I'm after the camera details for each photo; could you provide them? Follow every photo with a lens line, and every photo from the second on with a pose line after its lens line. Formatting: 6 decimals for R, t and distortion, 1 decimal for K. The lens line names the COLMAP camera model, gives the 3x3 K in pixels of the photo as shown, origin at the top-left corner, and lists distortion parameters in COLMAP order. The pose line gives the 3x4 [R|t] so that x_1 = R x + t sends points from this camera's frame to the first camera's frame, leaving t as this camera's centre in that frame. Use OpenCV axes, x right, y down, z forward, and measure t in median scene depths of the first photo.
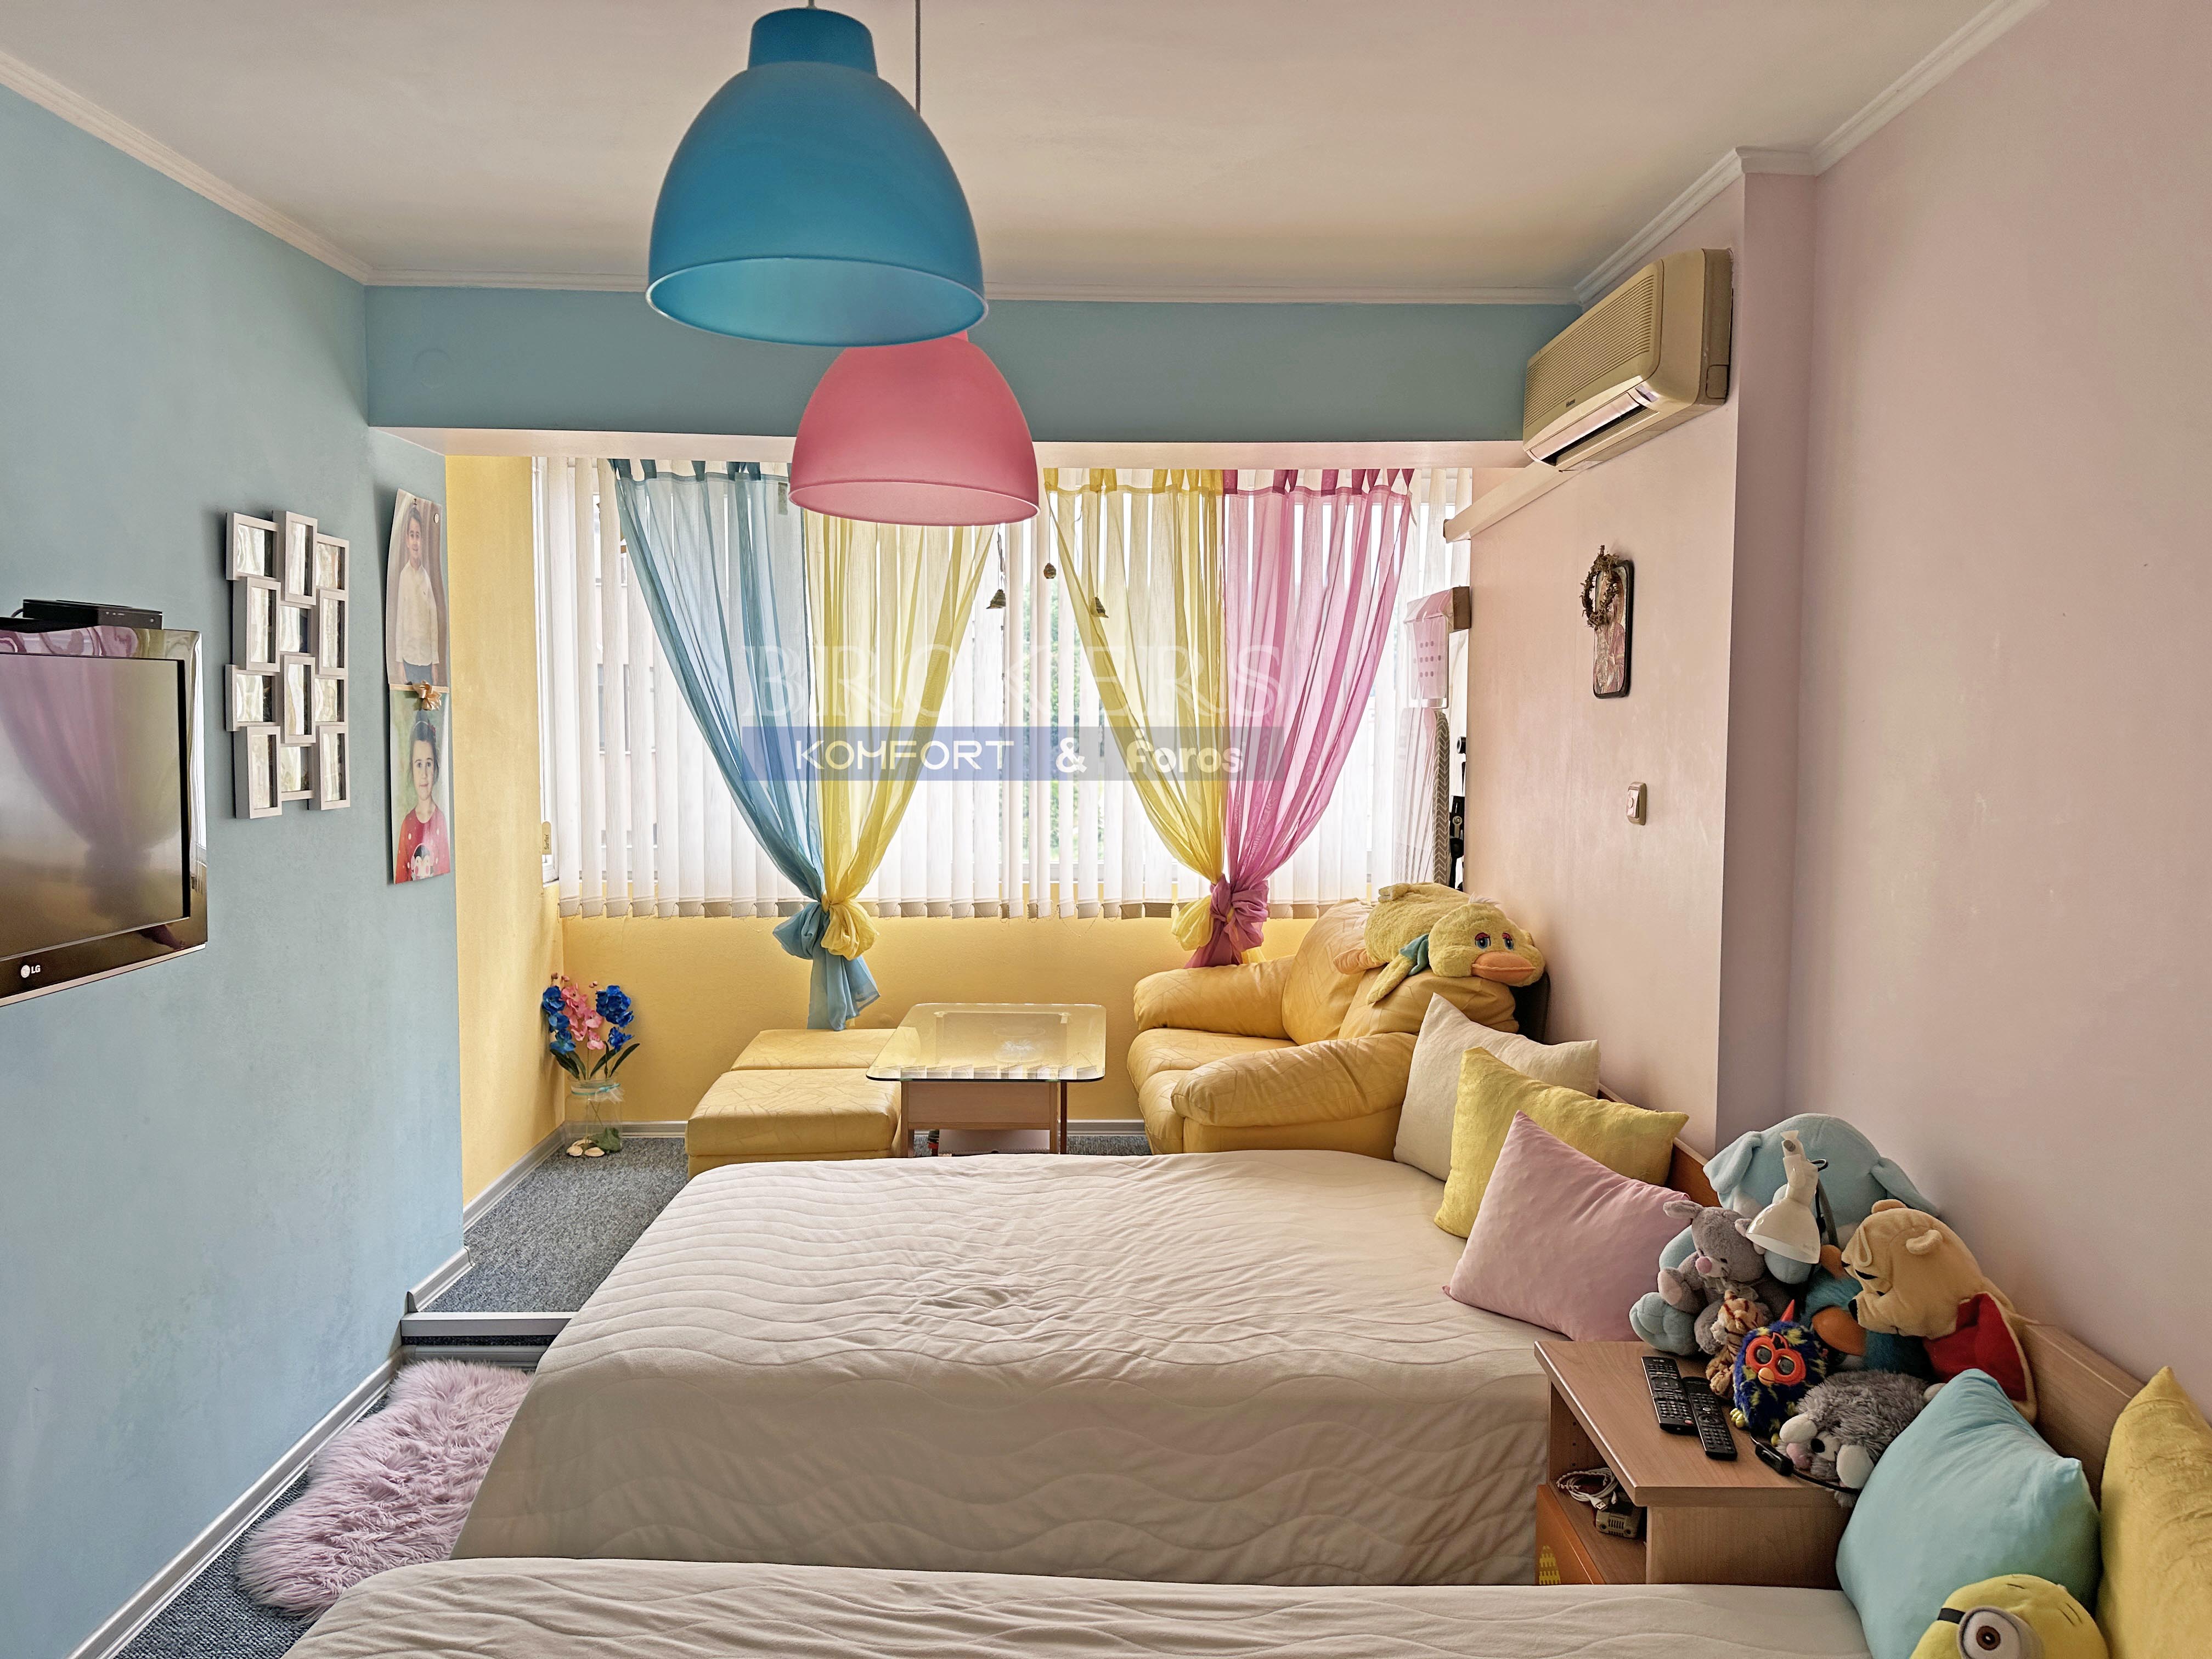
lens RADIAL K [[1579.7, 0, 1157.4], [0, 1579.7, 824.7], [0, 0, 1]] dist [0.084207, -0.116860]
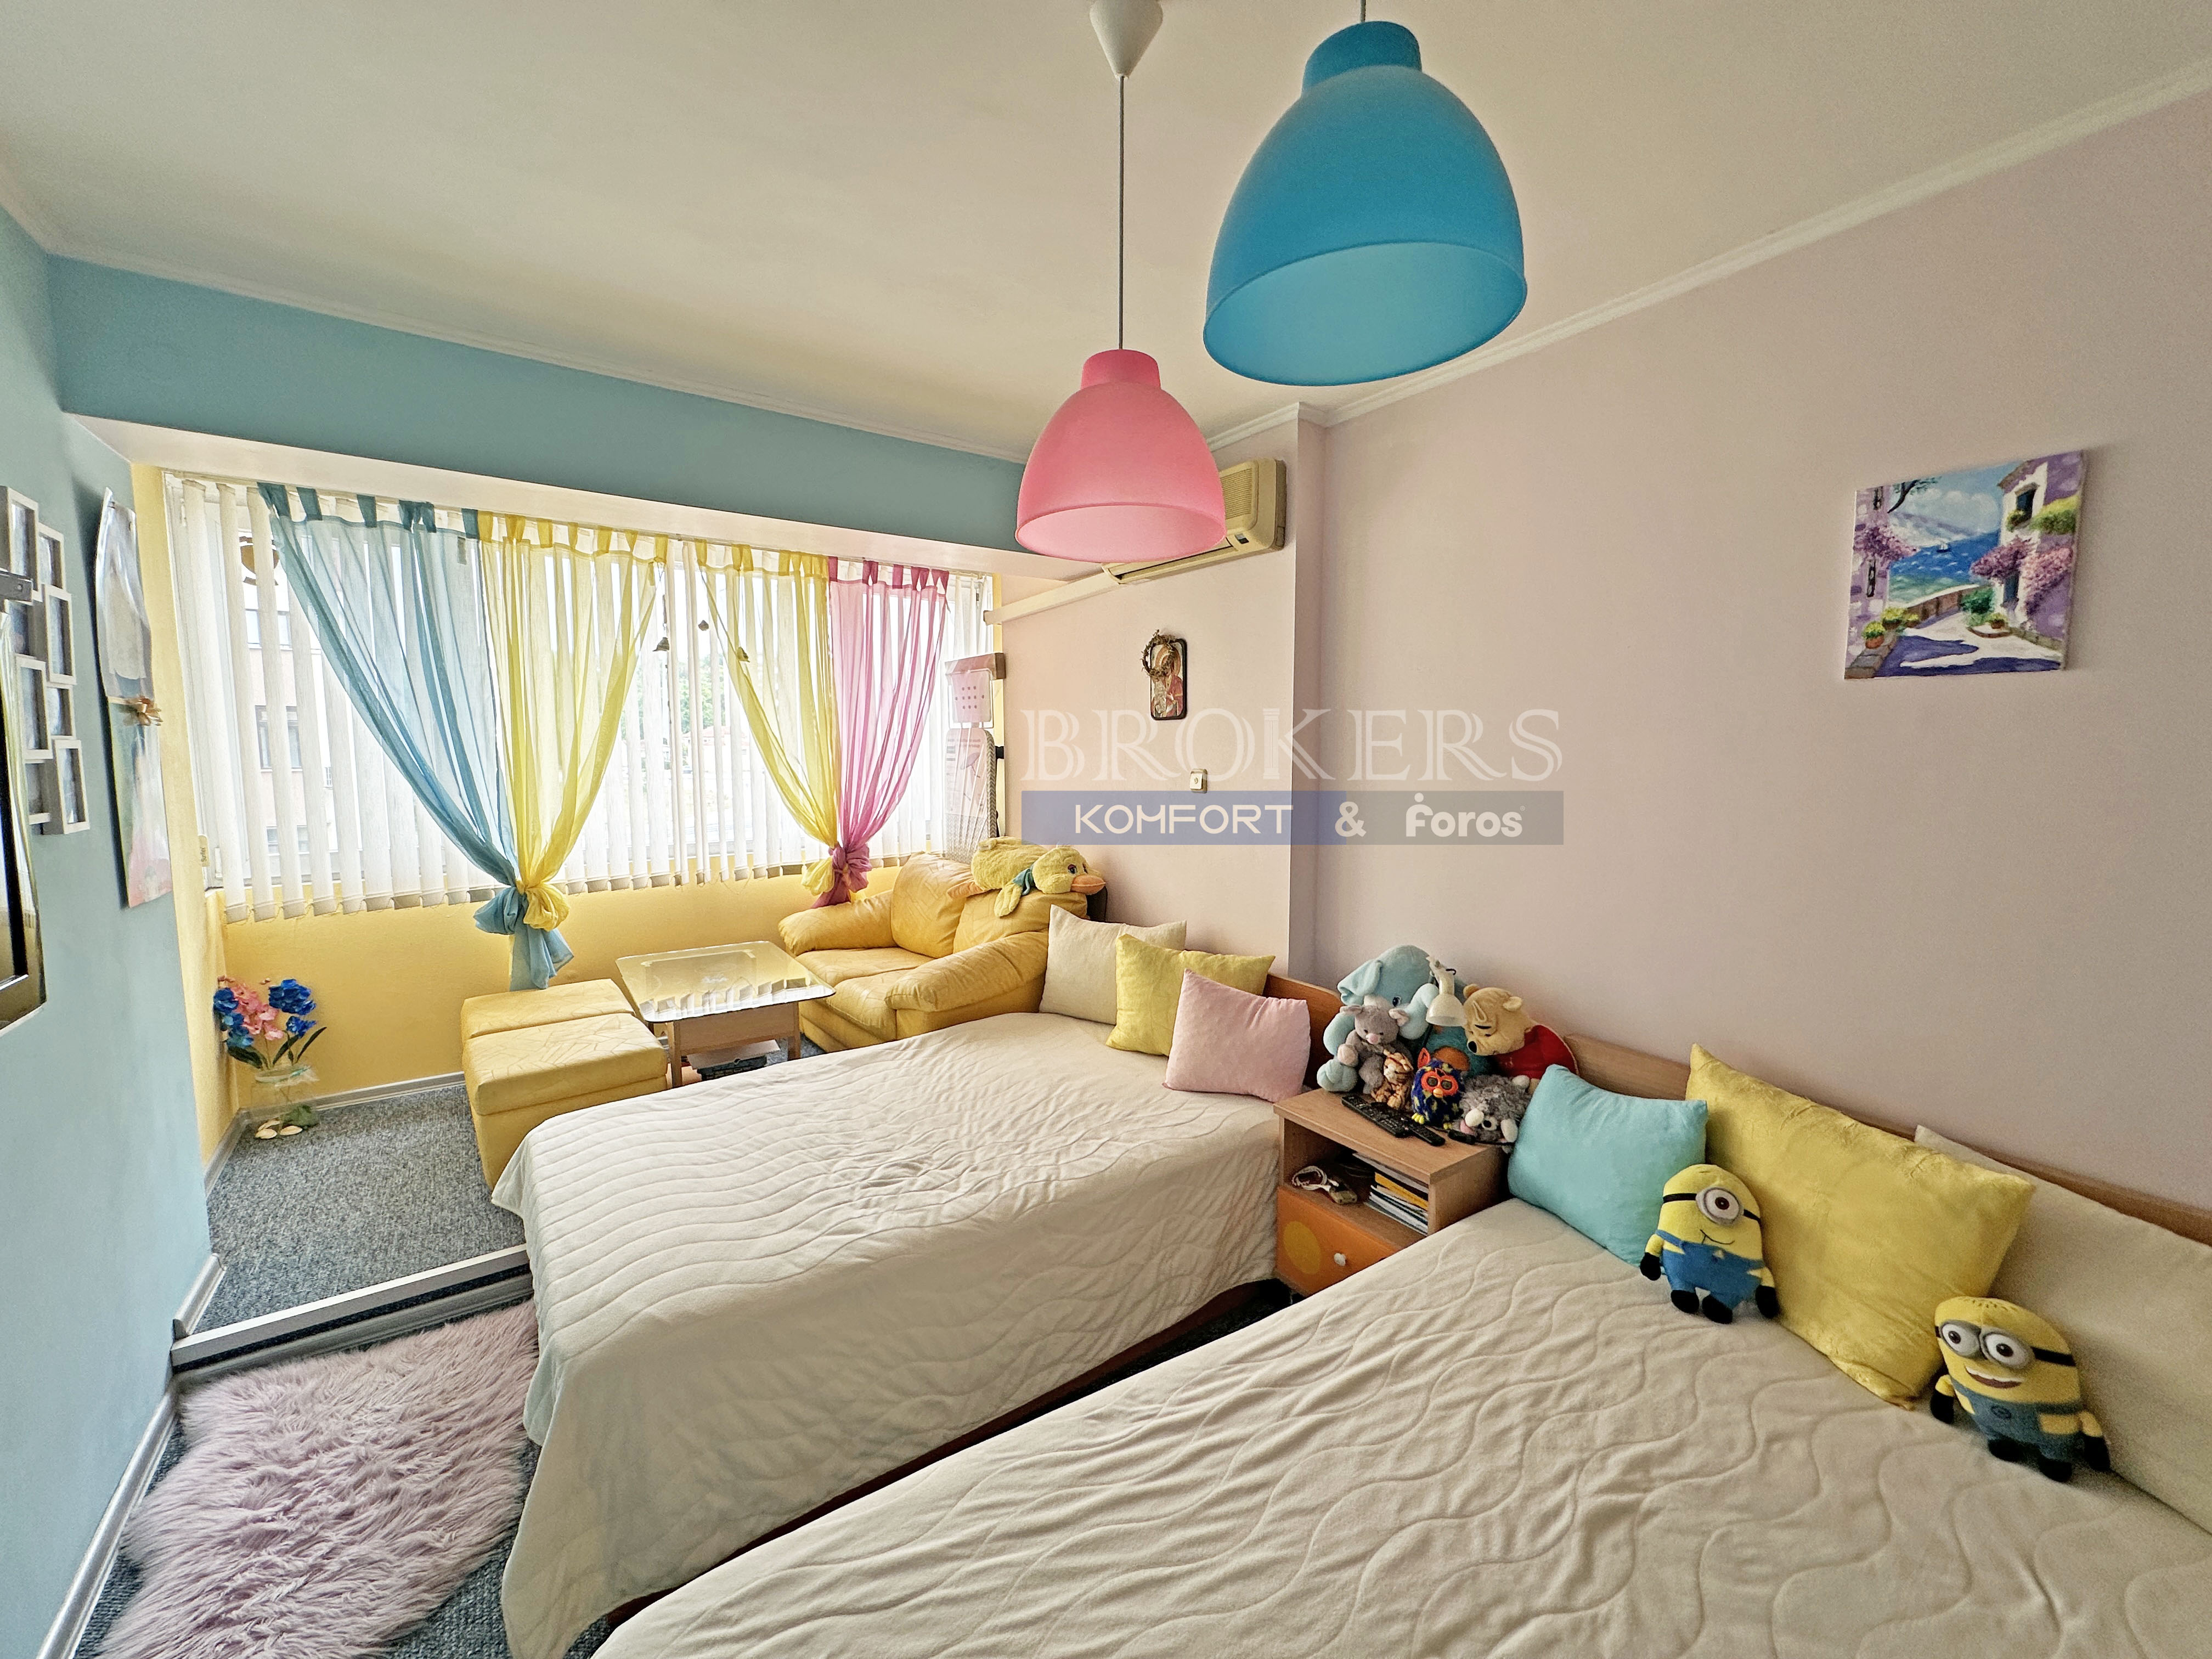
lens RADIAL K [[880.0, 0, 1102.2], [0, 880.0, 829.5], [0, 0, 1]] dist [-0.002648, 0.000521]
pose [[0.826104, -0.061450, 0.560157, -0.265202], [0.044369, 0.998043, 0.044054, -0.006381], [-0.561768, -0.011540, 0.827214, 0.226220]]
